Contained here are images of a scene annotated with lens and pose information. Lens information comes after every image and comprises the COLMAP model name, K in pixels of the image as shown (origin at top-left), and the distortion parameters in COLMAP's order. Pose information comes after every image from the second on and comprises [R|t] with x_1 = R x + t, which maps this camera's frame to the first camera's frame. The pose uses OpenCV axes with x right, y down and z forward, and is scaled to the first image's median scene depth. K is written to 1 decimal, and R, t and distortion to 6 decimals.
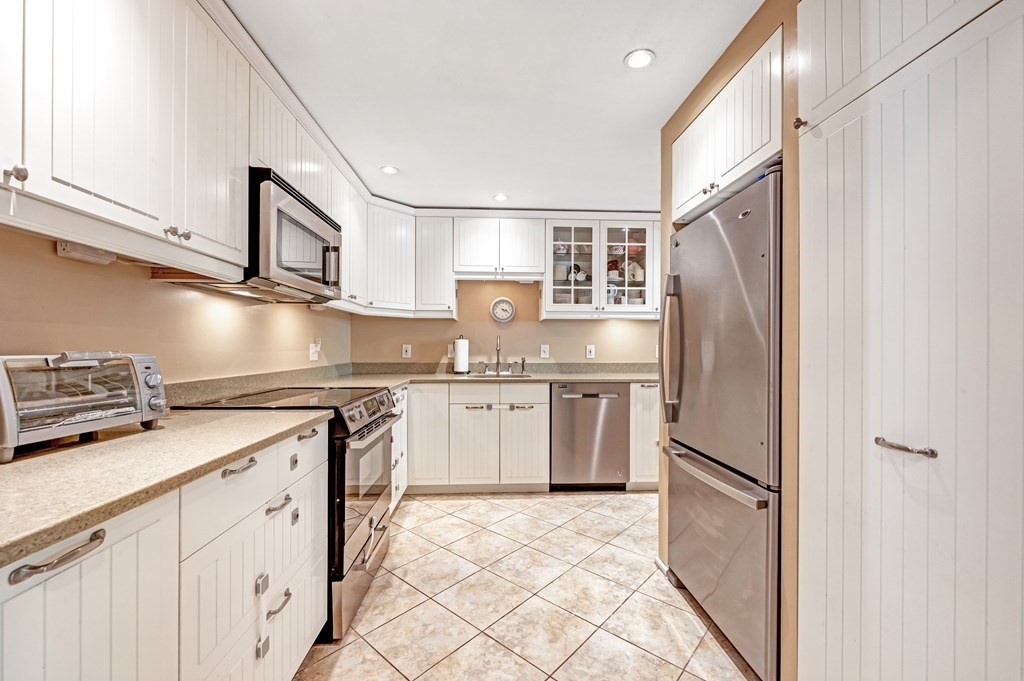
lens RADIAL K [[417.5, 0, 498.0], [0, 417.5, 341.4], [0, 0, 1]] dist [0.011483, -0.001626]
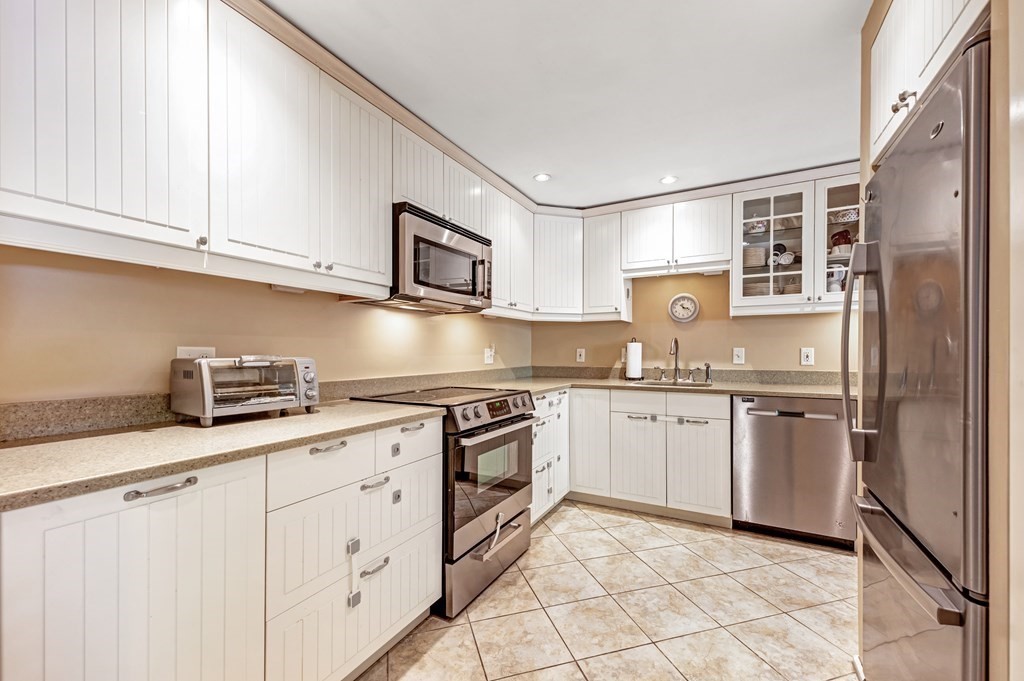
lens RADIAL K [[417.5, 0, 504.6], [0, 417.5, 344.1], [0, 0, 1]] dist [0.011483, -0.001626]
pose [[0.853252, -0.013404, -0.521327, 0.210033], [0.011572, 0.999910, -0.006769, 0.002094], [0.521371, -0.000257, 0.853330, 0.089627]]
